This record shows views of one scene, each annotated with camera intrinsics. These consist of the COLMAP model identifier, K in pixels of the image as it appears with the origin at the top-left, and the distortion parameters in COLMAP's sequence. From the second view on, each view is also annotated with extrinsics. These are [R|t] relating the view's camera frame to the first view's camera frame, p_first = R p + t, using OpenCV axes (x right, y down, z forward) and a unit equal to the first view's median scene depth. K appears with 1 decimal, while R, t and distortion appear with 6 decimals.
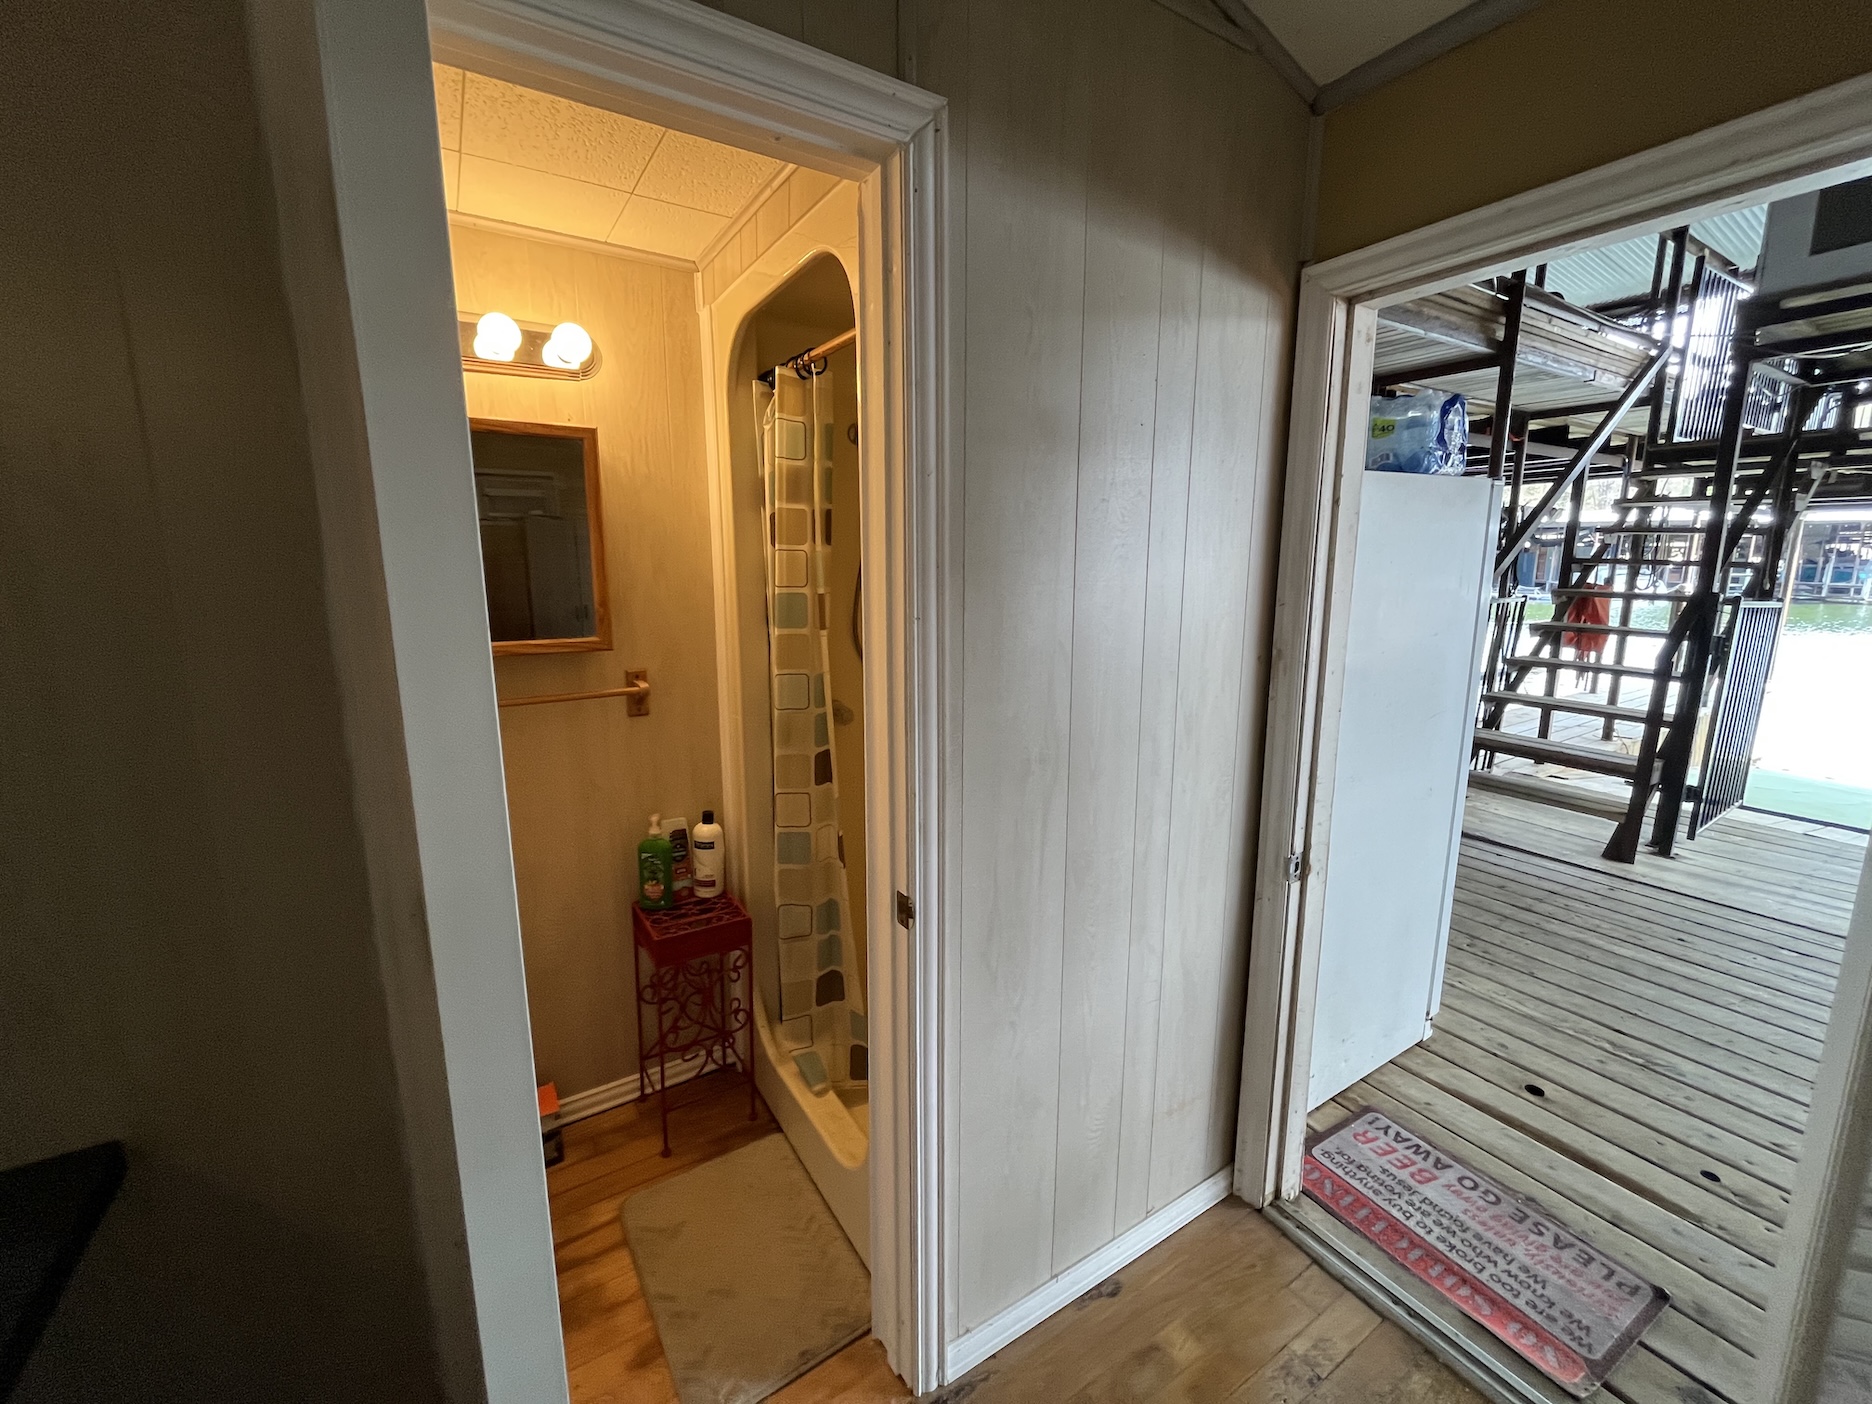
lens RADIAL K [[756.0, 0, 928.9], [0, 756.0, 706.9], [0, 0, 1]] dist [-0.000689, -0.000647]
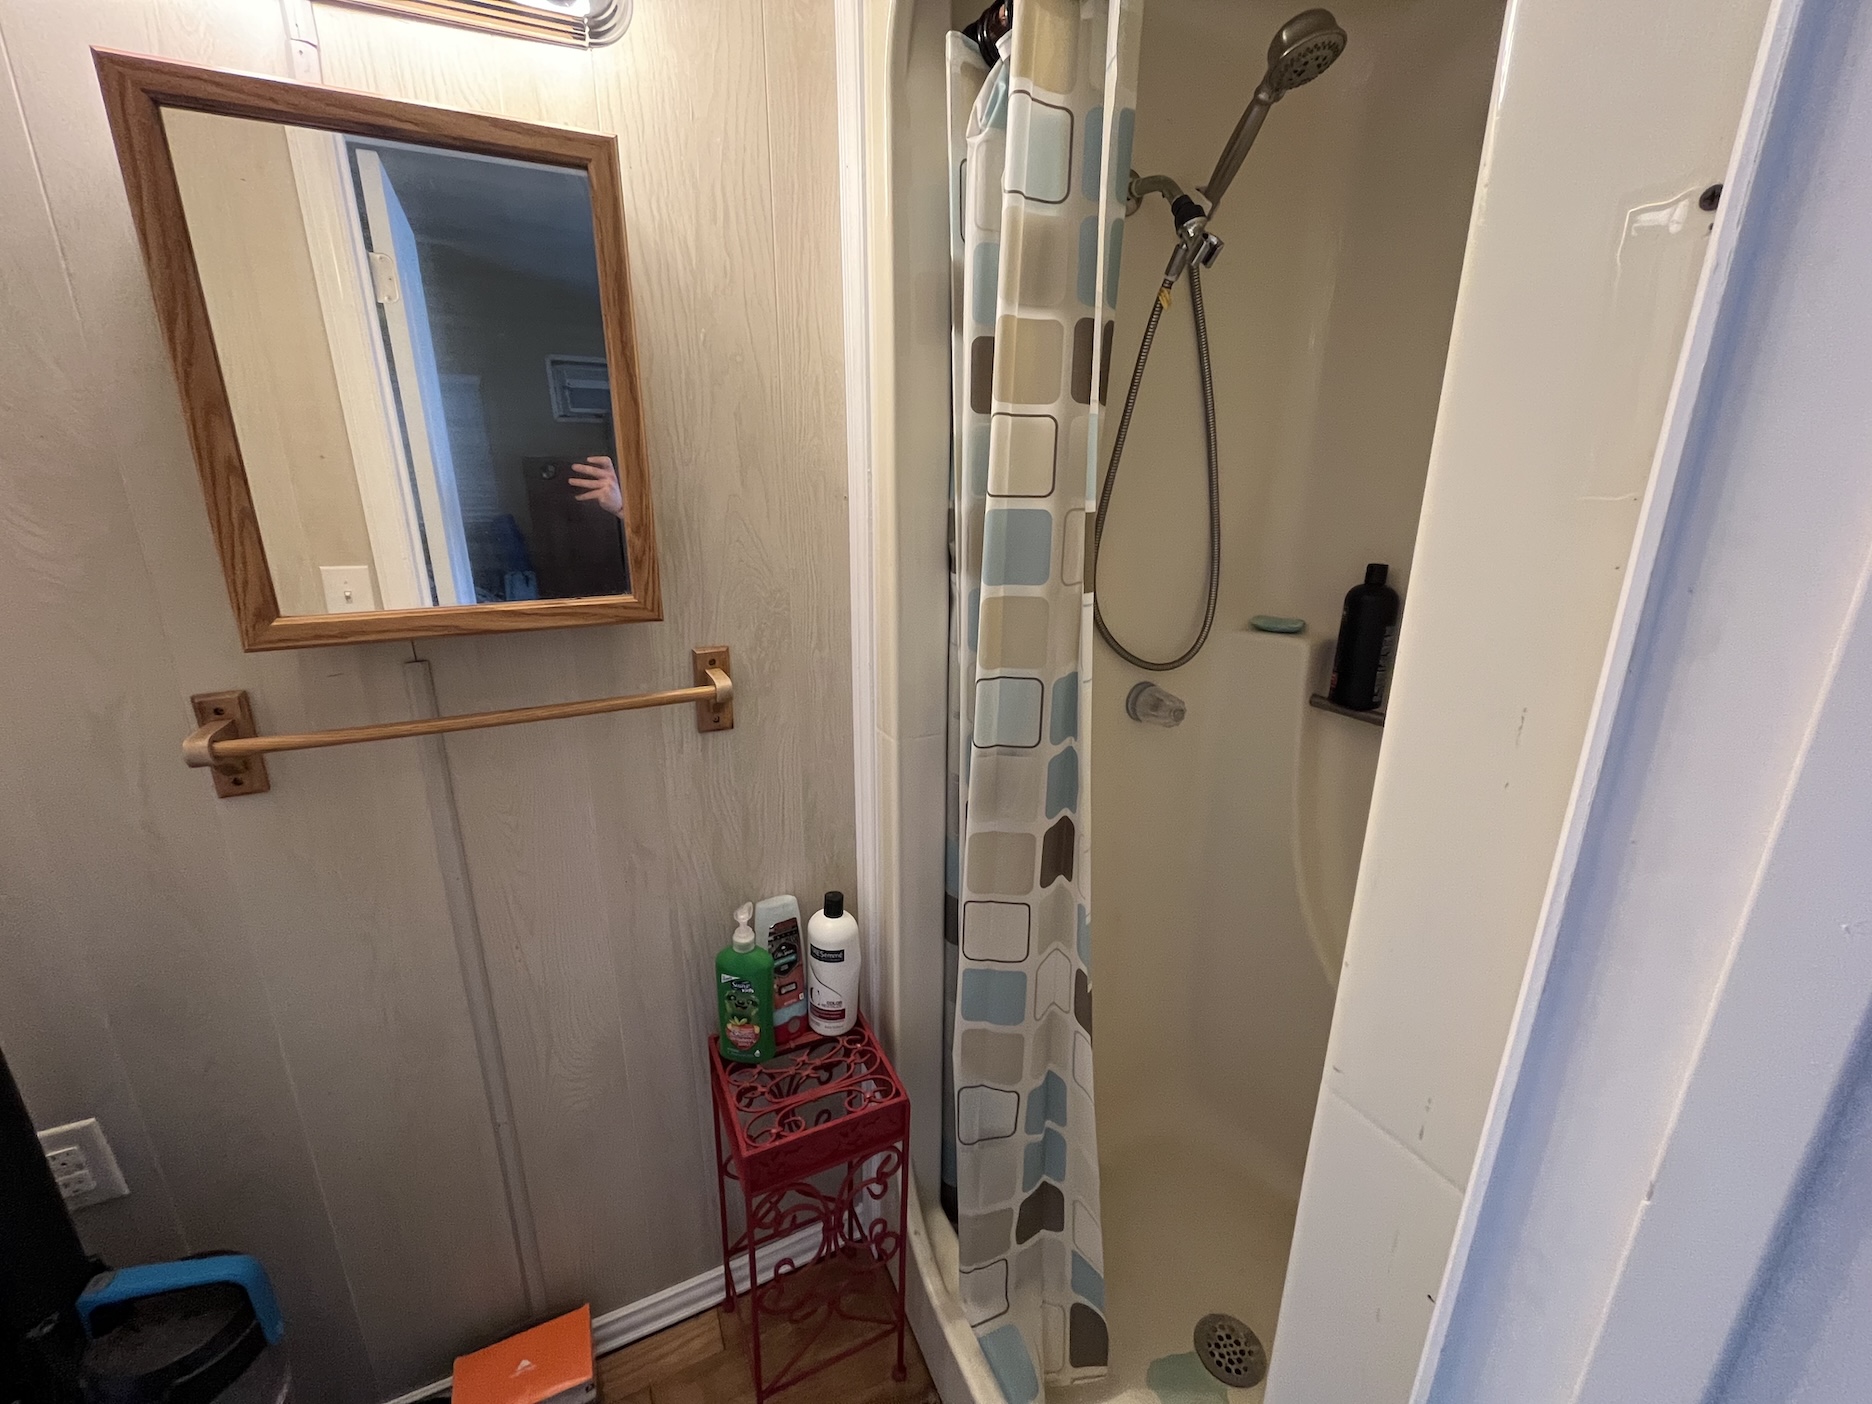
lens RADIAL K [[756.0, 0, 933.5], [0, 756.0, 698.4], [0, 0, 1]] dist [-0.000689, -0.000647]
pose [[0.992027, 0.036879, -0.120509, -0.160129], [-0.024467, 0.994391, 0.102899, -0.074624], [0.123628, -0.099130, 0.987365, 0.475974]]
